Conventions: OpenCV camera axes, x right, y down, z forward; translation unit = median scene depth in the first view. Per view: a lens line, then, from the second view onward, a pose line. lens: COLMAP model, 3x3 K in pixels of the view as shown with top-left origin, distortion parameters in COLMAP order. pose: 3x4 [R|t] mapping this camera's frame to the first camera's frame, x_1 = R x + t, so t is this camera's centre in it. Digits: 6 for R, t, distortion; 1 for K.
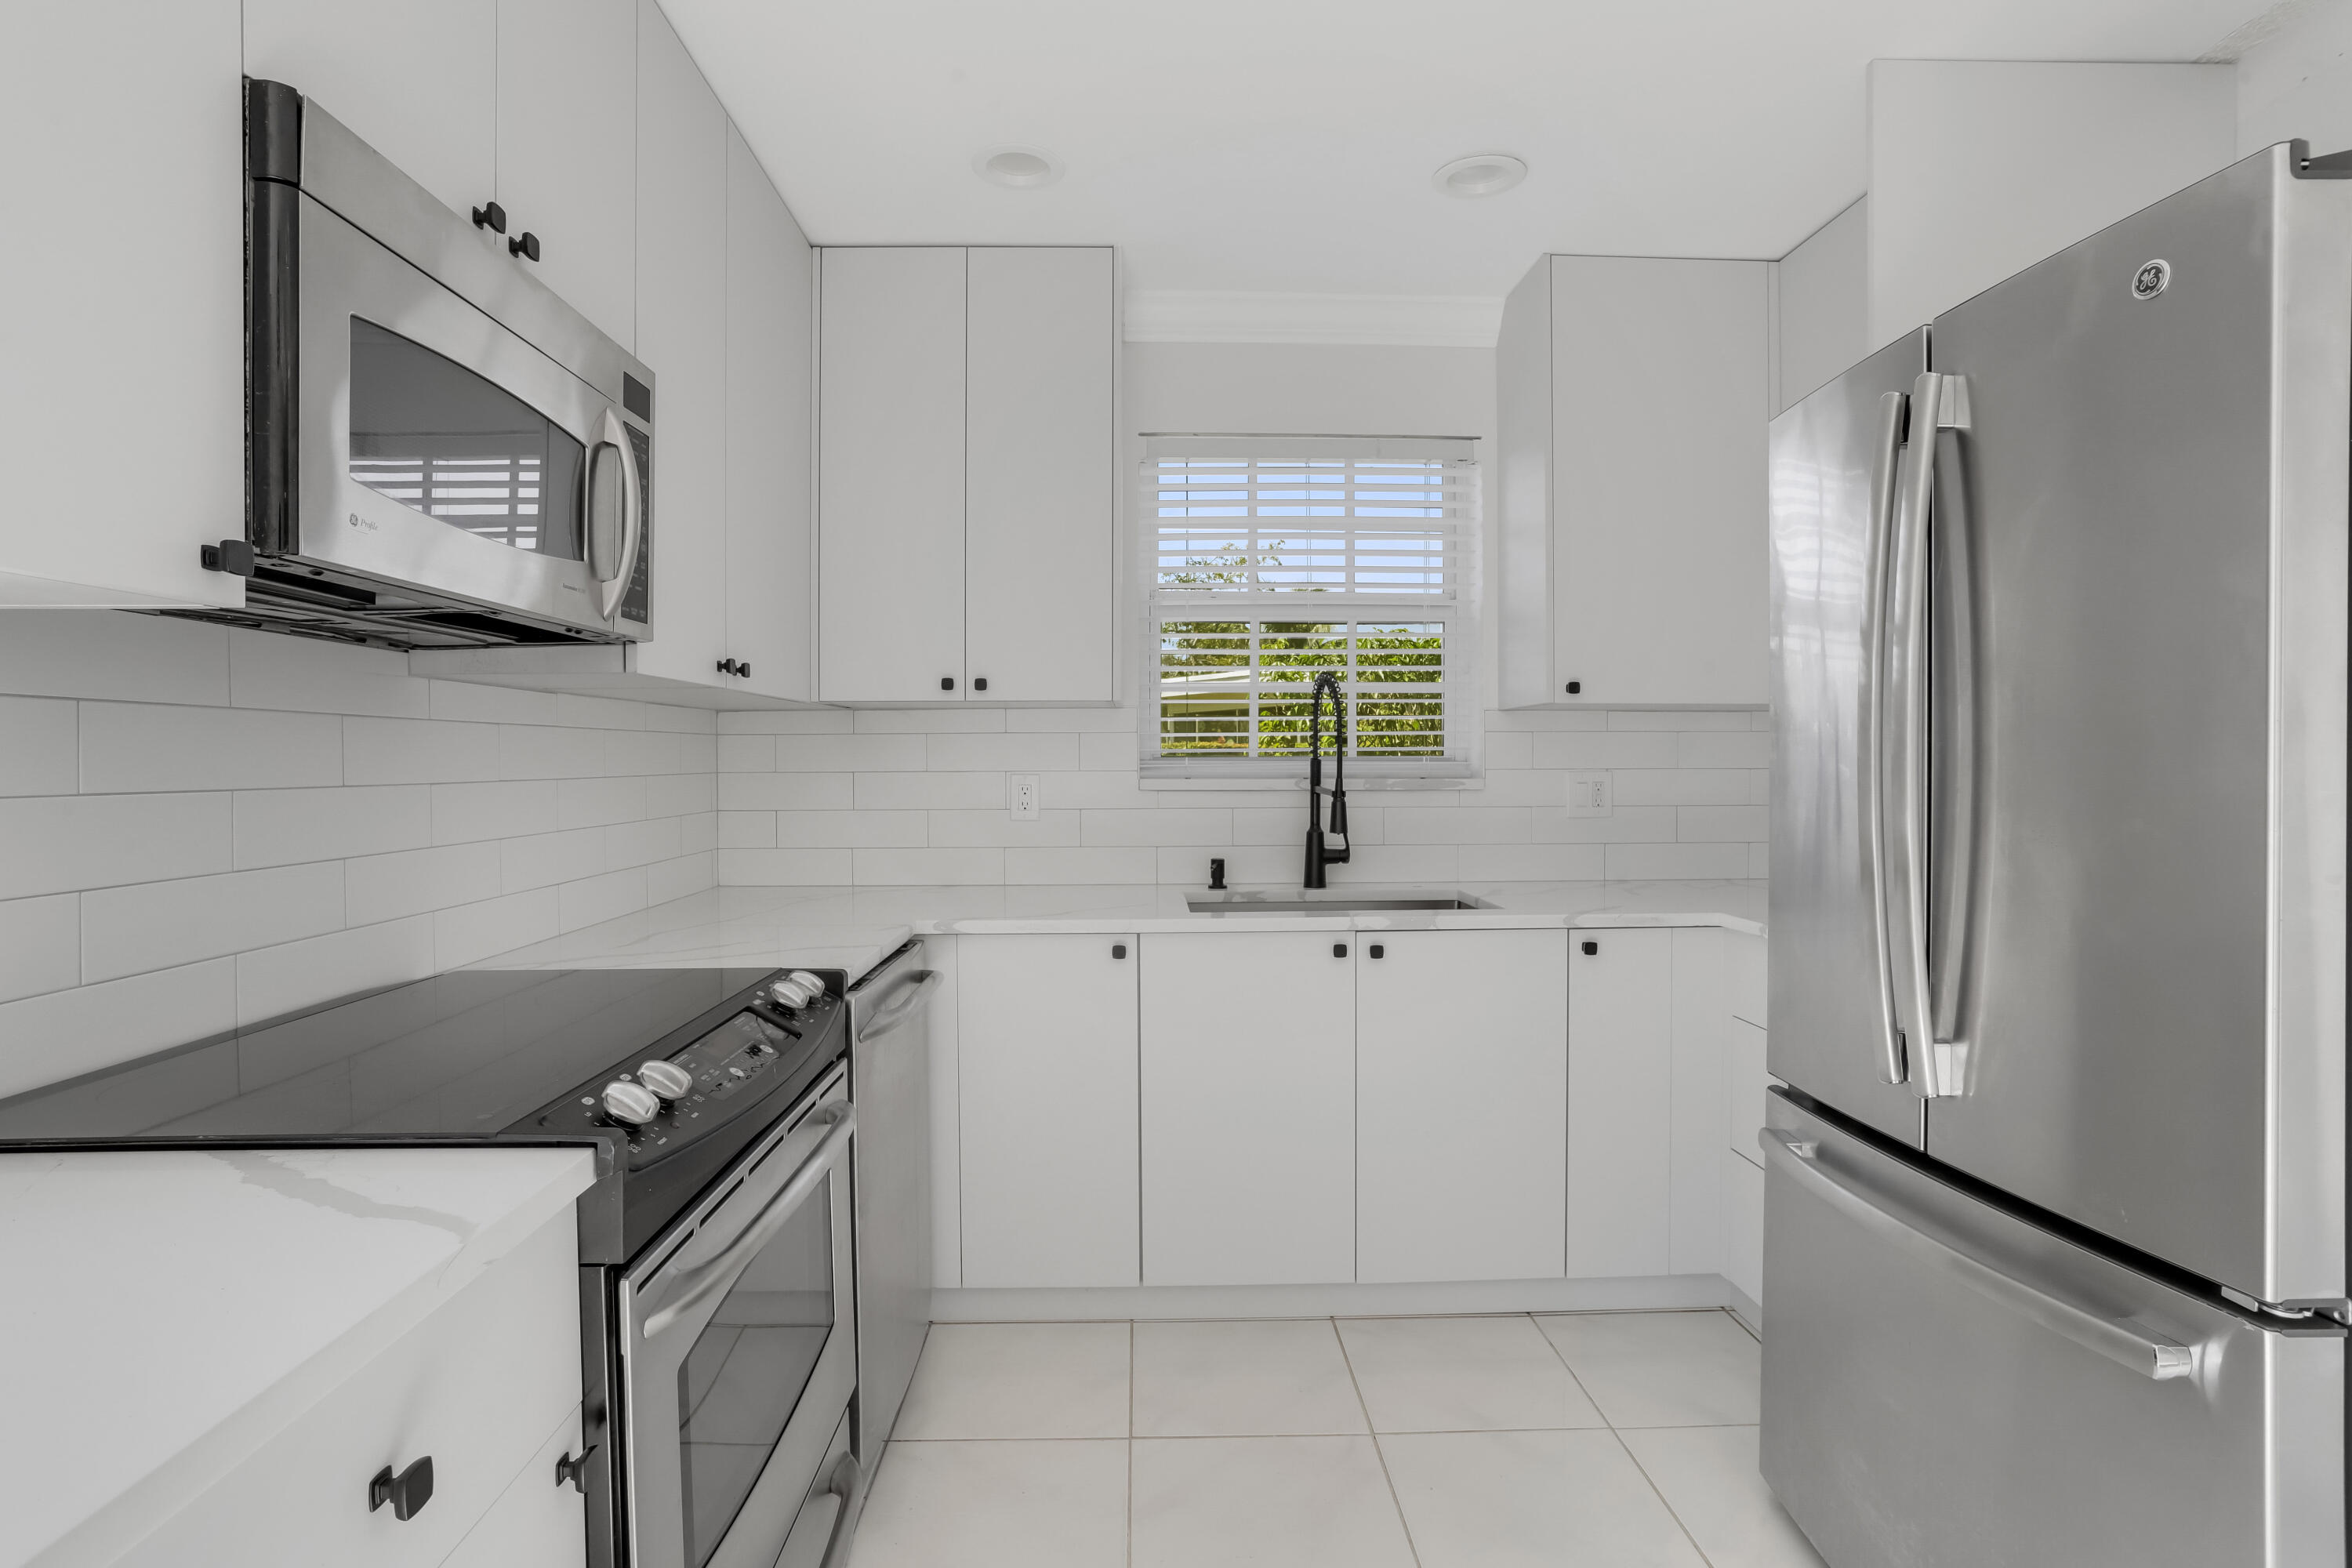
lens RADIAL K [[1157.5, 0, 1170.8], [0, 1157.5, 779.5], [0, 0, 1]] dist [-0.026158, 0.005554]
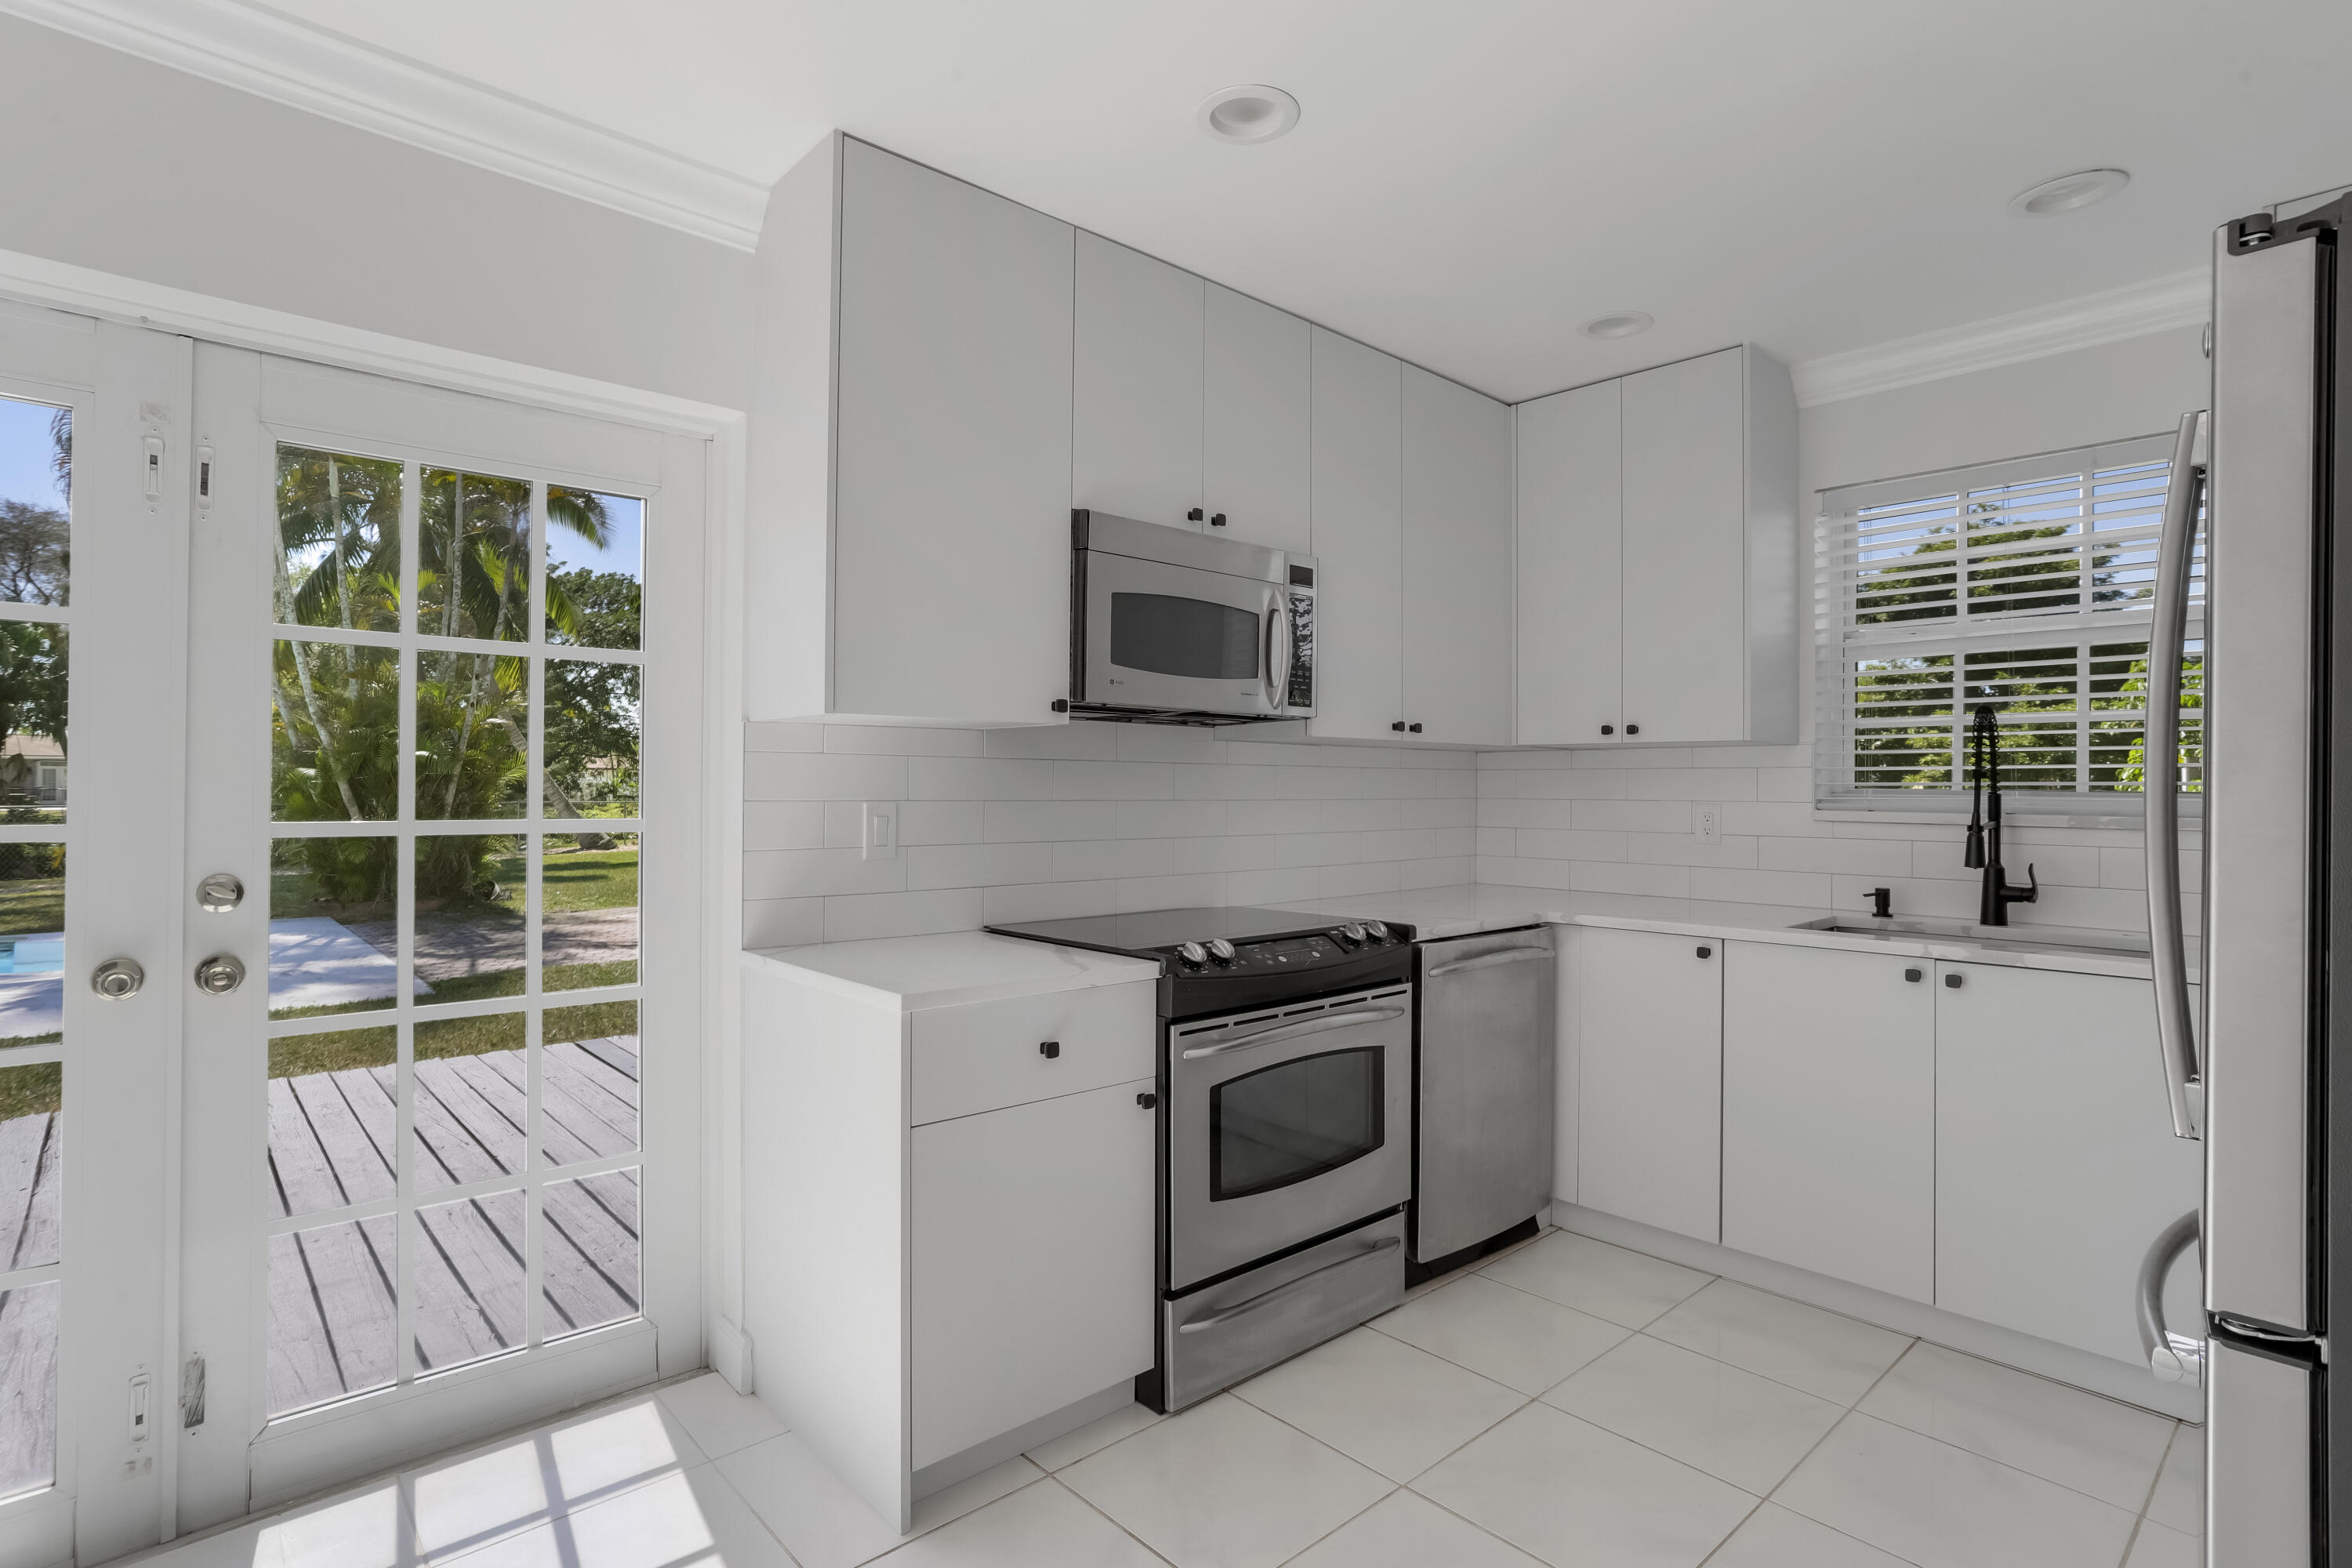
lens RADIAL K [[1157.5, 0, 1179.4], [0, 1157.5, 781.2], [0, 0, 1]] dist [-0.026158, 0.005554]
pose [[0.655294, 0.000751, -0.755373, 0.488186], [-0.021962, 0.999596, -0.018059, 0.006286], [0.755054, 0.028424, 0.655046, -0.179104]]
